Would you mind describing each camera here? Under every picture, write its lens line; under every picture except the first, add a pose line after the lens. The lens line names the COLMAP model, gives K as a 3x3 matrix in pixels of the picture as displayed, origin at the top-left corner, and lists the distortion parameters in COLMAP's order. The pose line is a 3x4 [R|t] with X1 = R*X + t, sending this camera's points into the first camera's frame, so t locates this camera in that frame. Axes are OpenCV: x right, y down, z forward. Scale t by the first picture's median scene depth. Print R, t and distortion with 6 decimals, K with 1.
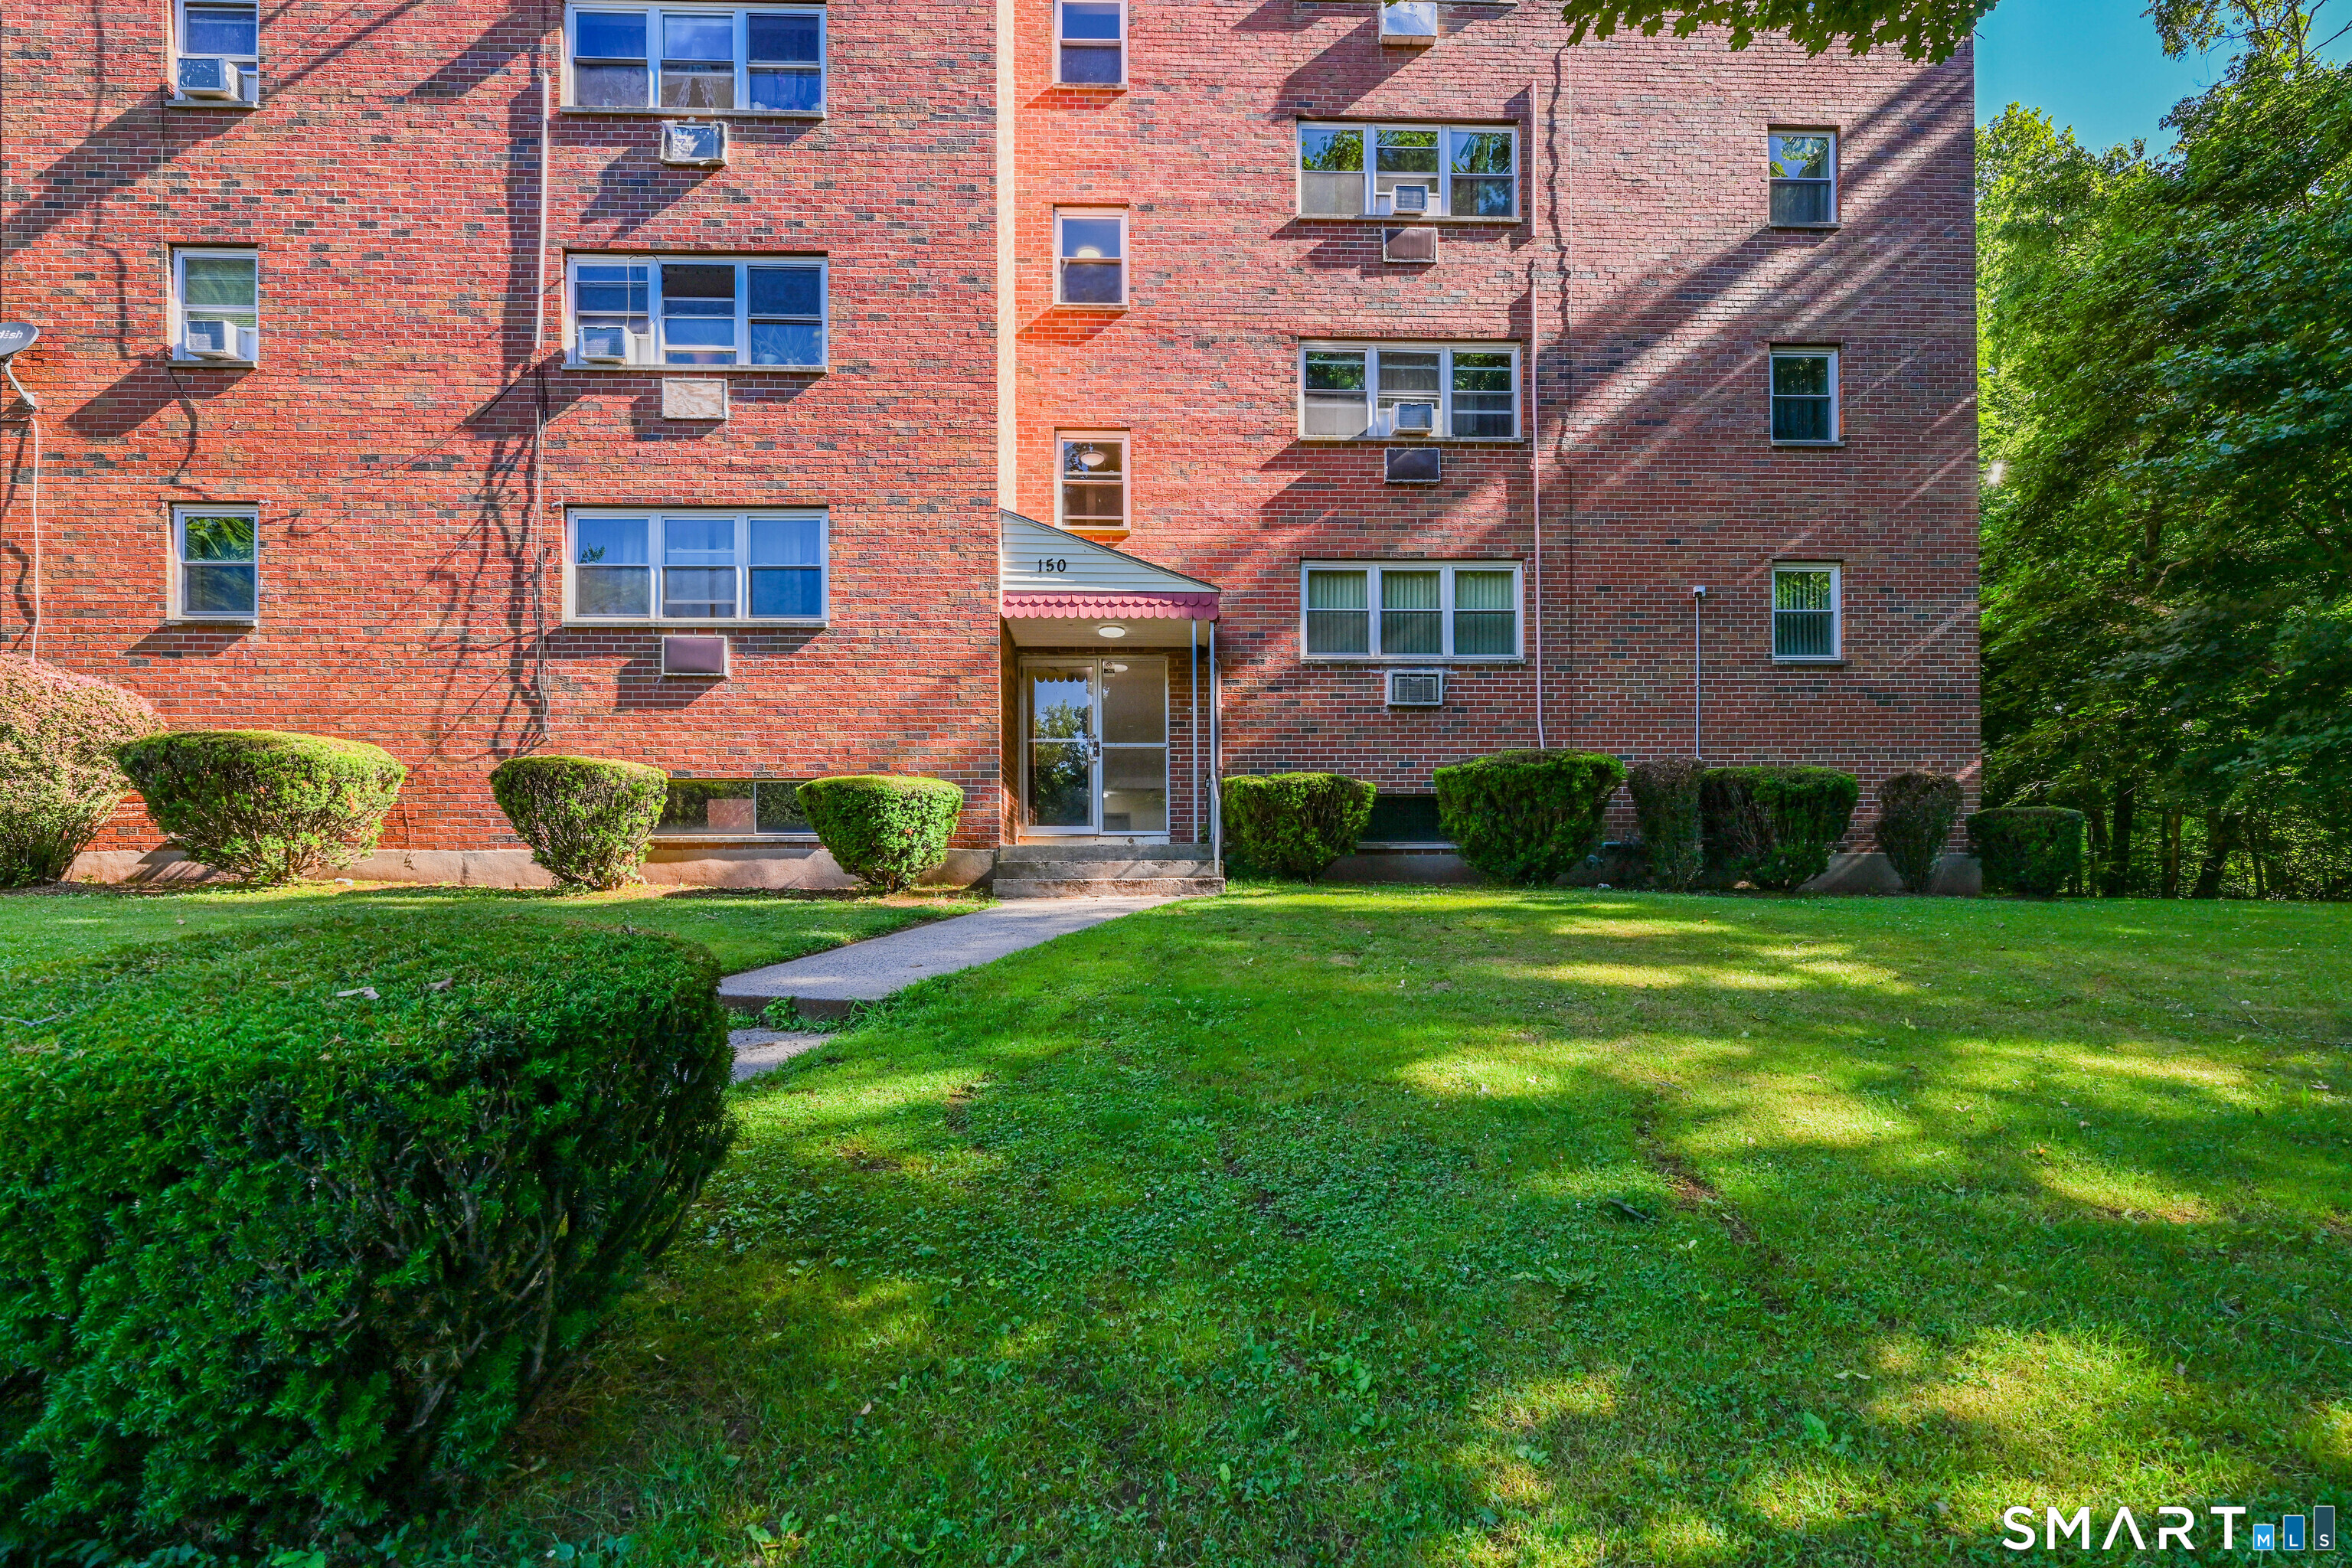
lens RADIAL K [[1151.8, 0, 1176.1], [0, 1151.8, 783.4], [0, 0, 1]] dist [0.000806, 0.000021]
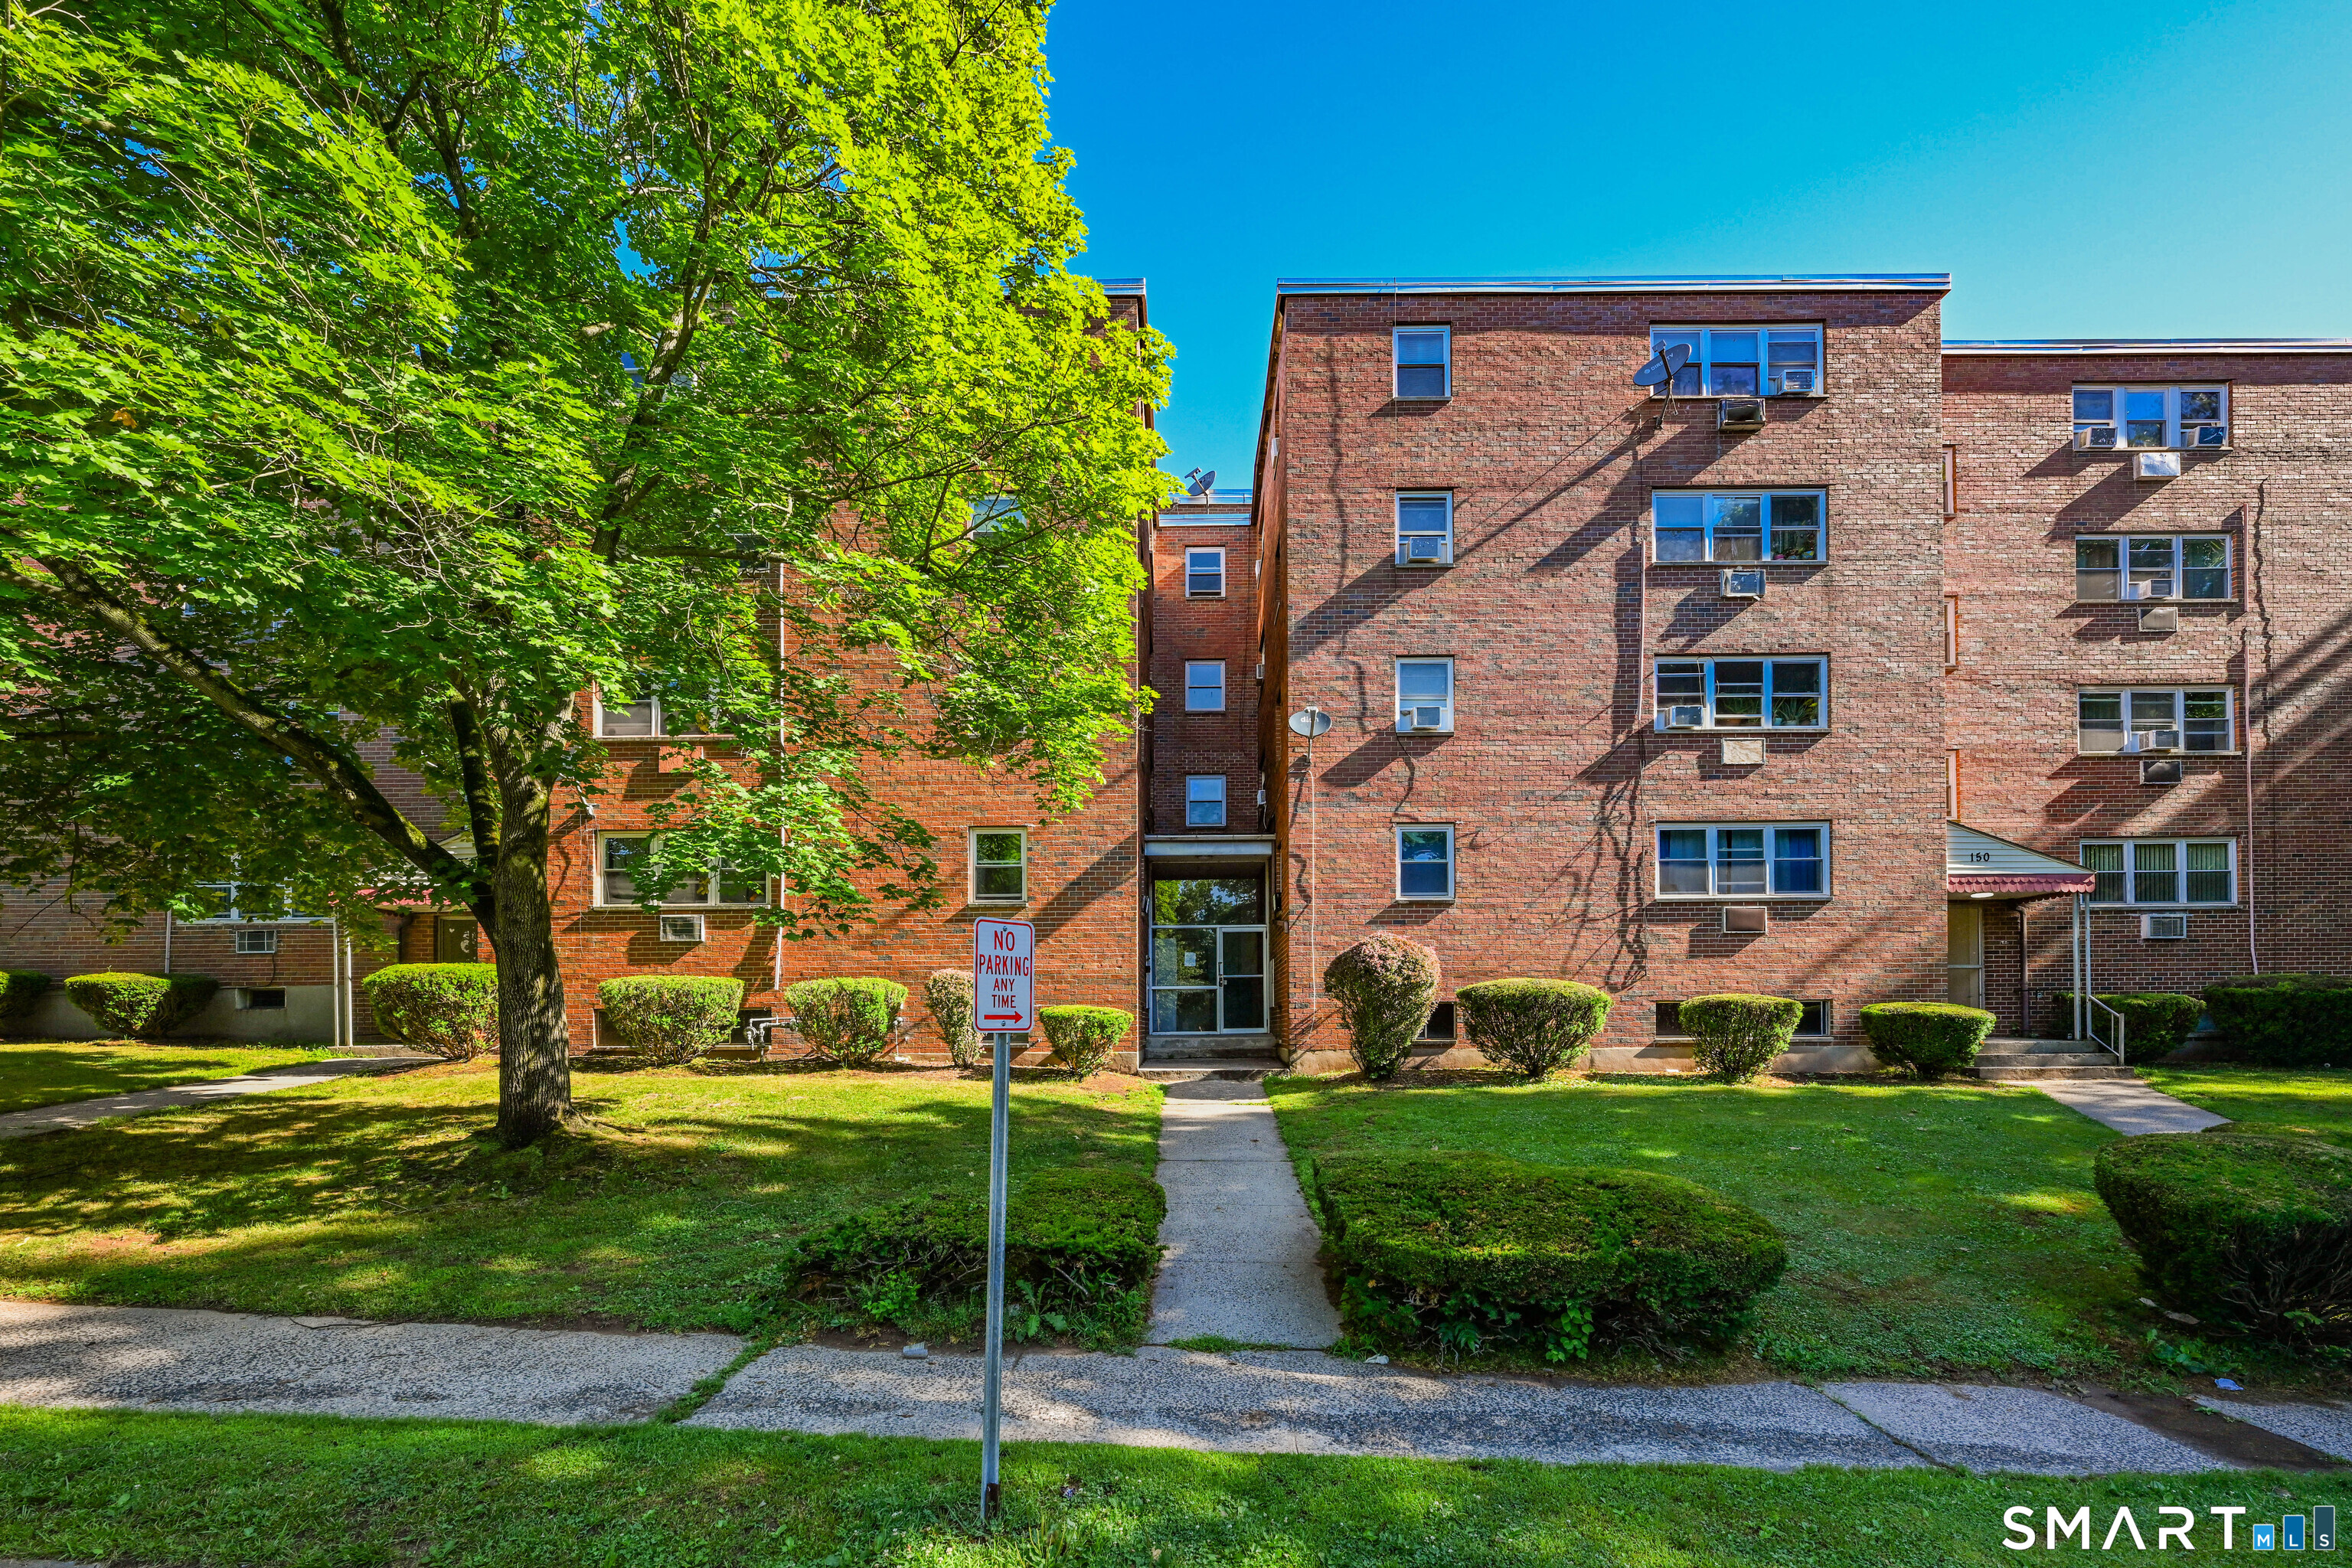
lens RADIAL K [[981.5, 0, 1164.4], [0, 981.5, 884.1], [0, 0, 1]] dist [-0.000049, 0.000467]
pose [[0.999018, -0.007541, -0.043660, -1.121043], [0.007812, 0.999951, 0.006058, -0.172199], [0.043612, -0.006393, 0.999028, -0.327235]]
